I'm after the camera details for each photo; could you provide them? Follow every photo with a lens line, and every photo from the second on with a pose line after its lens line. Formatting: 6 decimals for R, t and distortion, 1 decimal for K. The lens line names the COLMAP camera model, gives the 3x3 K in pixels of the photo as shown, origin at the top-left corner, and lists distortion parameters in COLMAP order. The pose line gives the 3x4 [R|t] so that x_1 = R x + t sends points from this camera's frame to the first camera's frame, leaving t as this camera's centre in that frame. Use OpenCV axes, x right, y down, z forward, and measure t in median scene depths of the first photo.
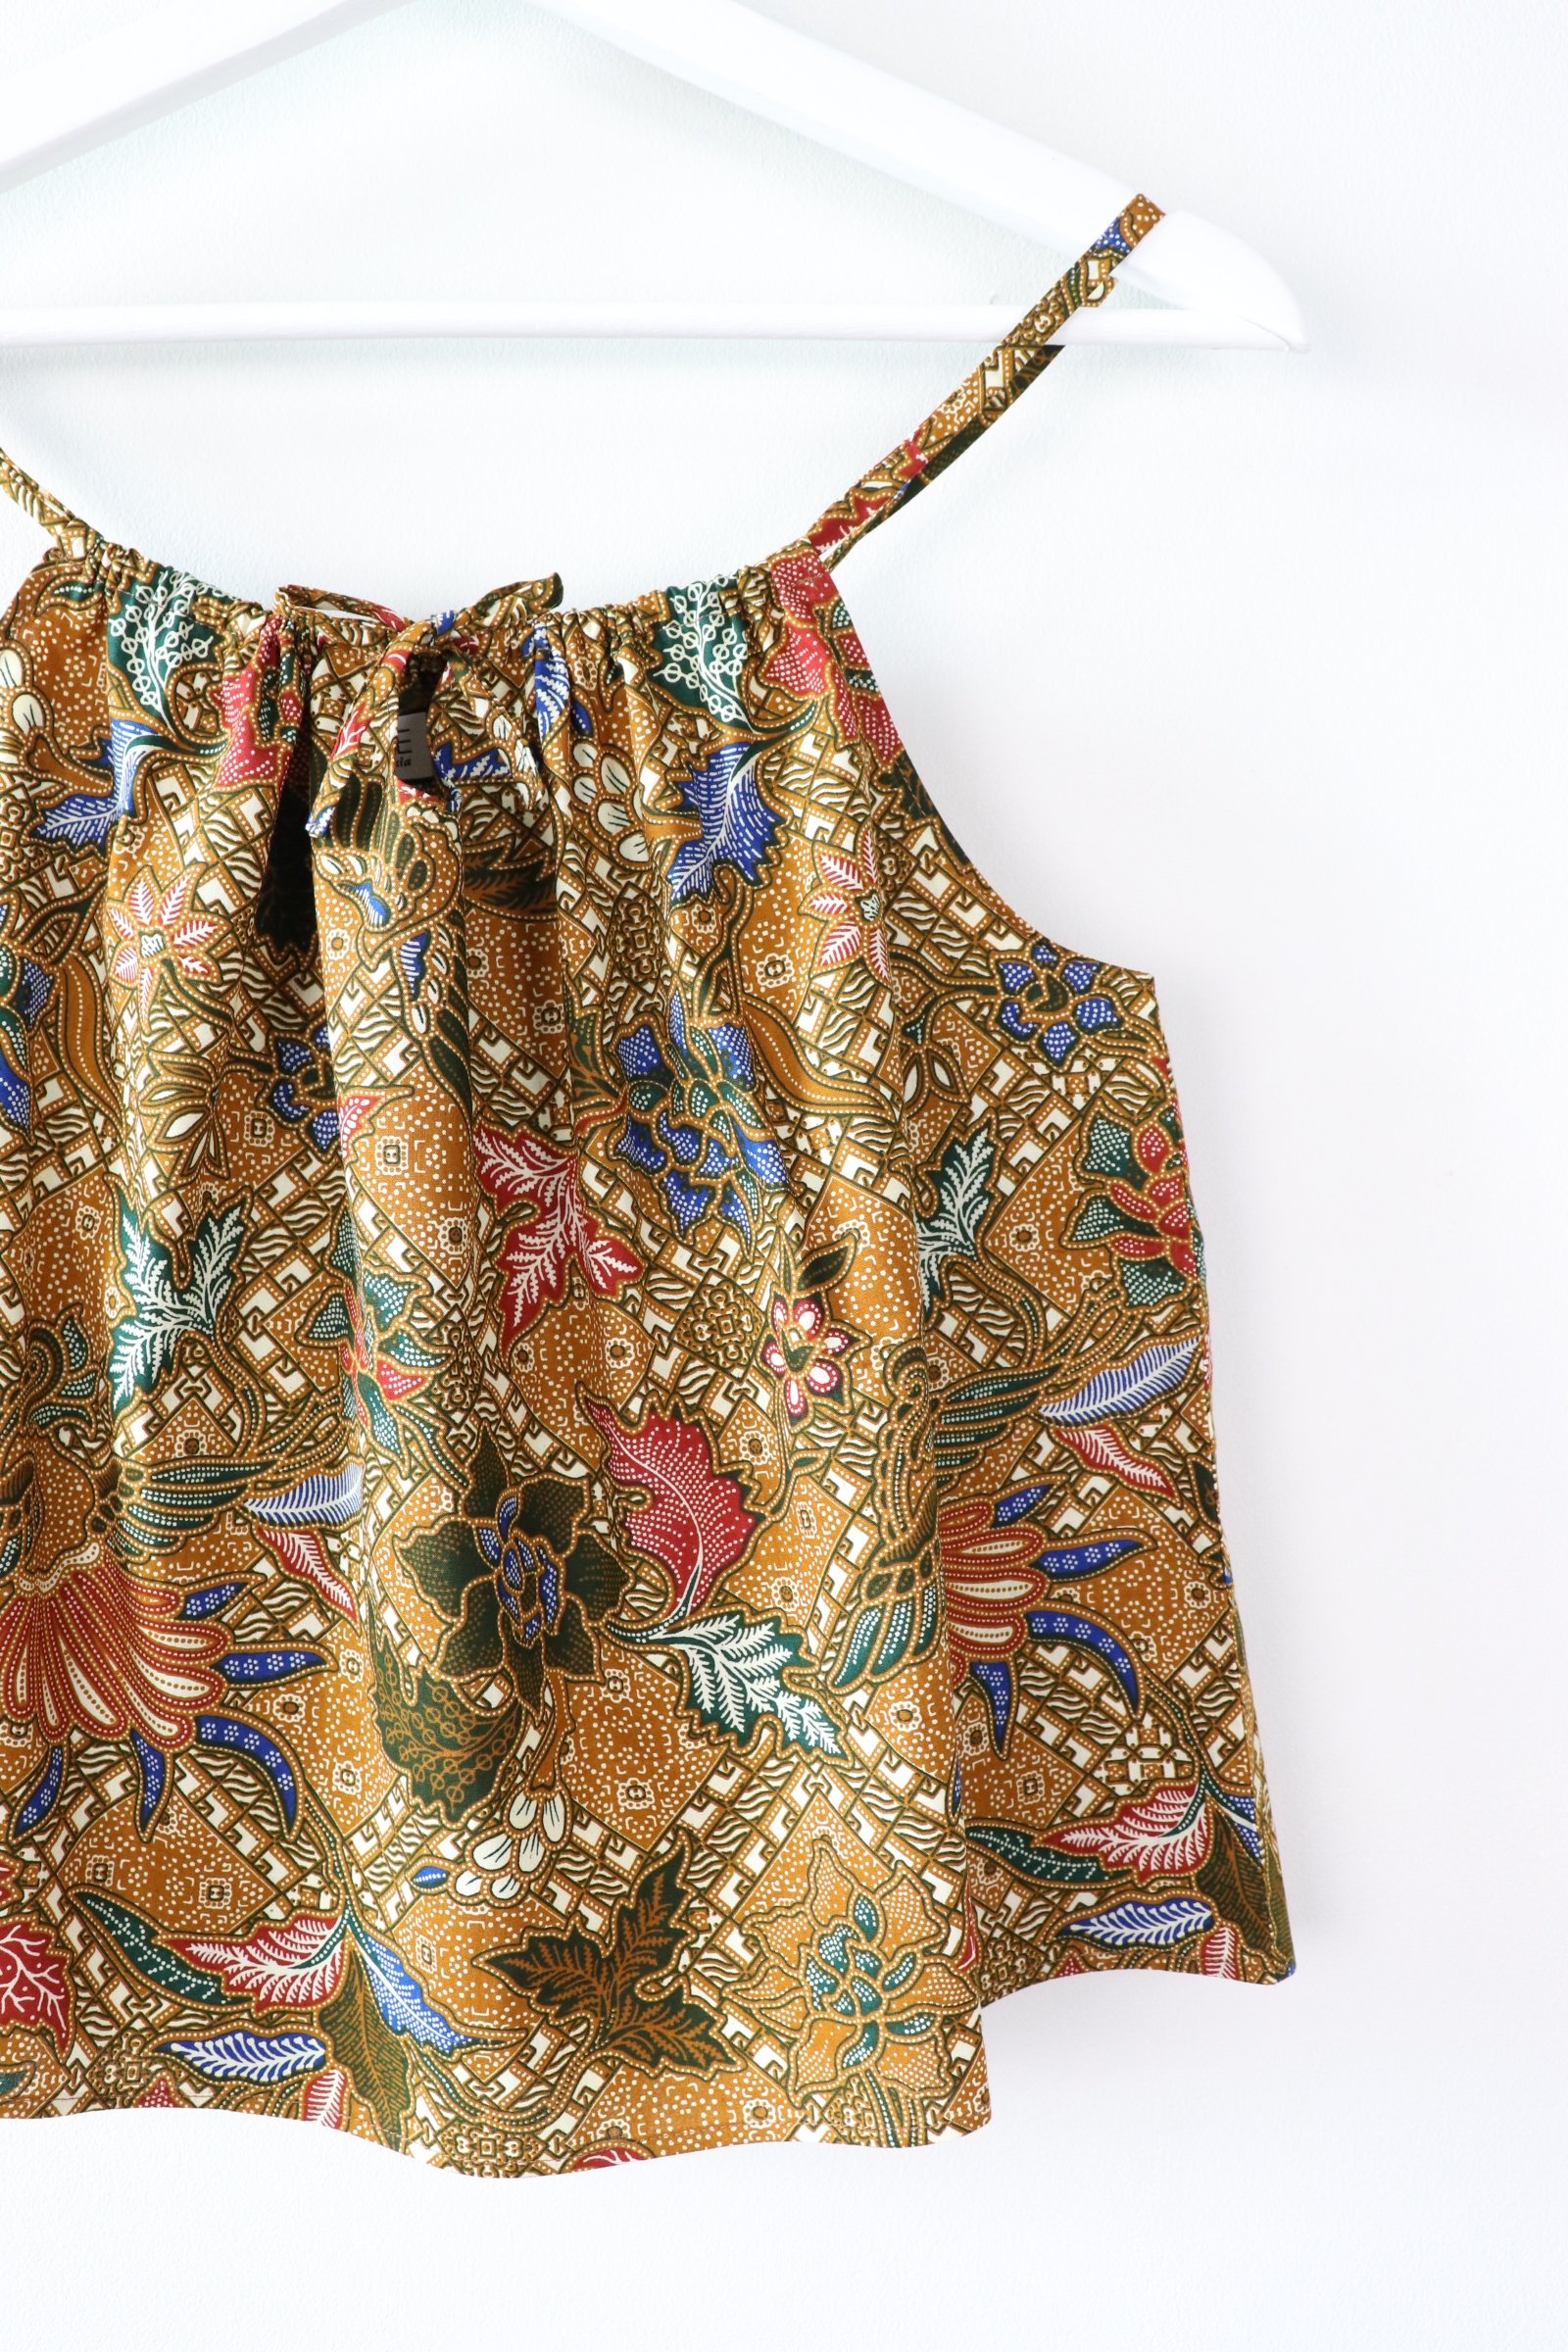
lens RADIAL K [[2104.7, 0, 746.0], [0, 2104.7, 1177.3], [0, 0, 1]] dist [-0.175487, 0.189320]
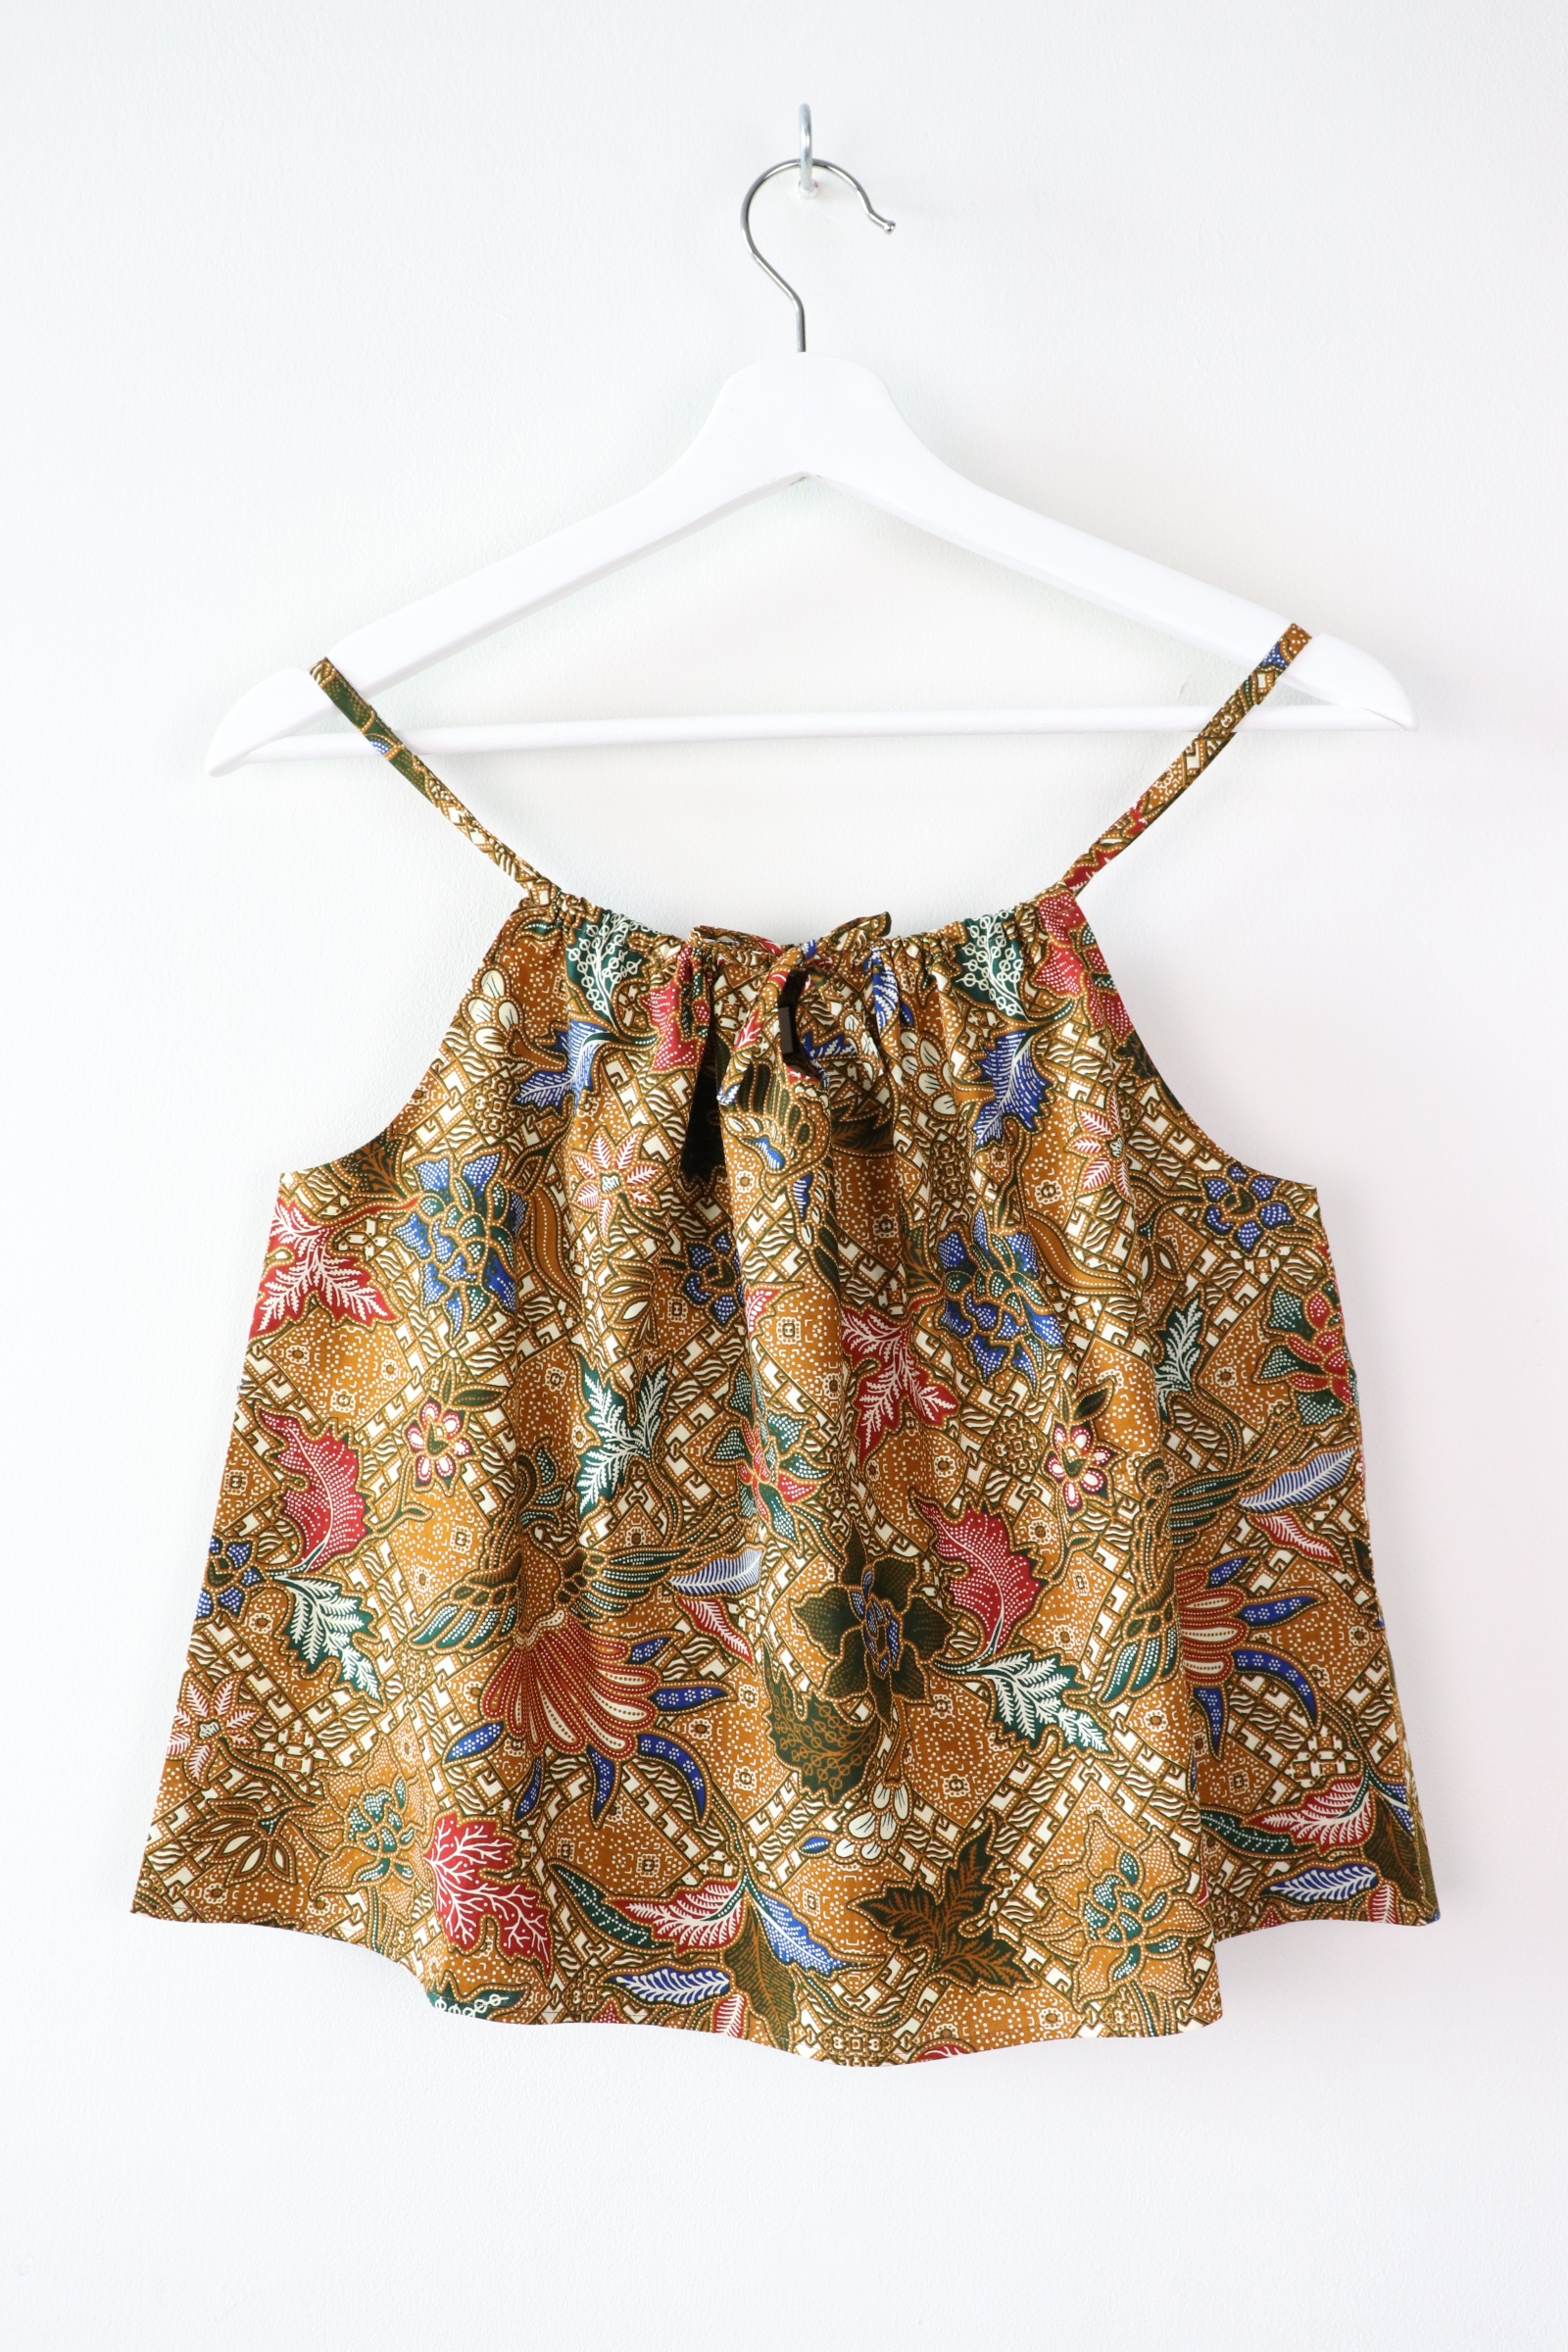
lens RADIAL K [[2104.7, 0, 746.0], [0, 2104.7, 1177.3], [0, 0, 1]] dist [-0.175487, 0.189320]
pose [[0.998586, -0.019504, -0.049456, -0.118230], [0.016906, 0.998482, -0.052417, -0.037746], [0.050404, 0.051507, 0.997400, -0.409562]]
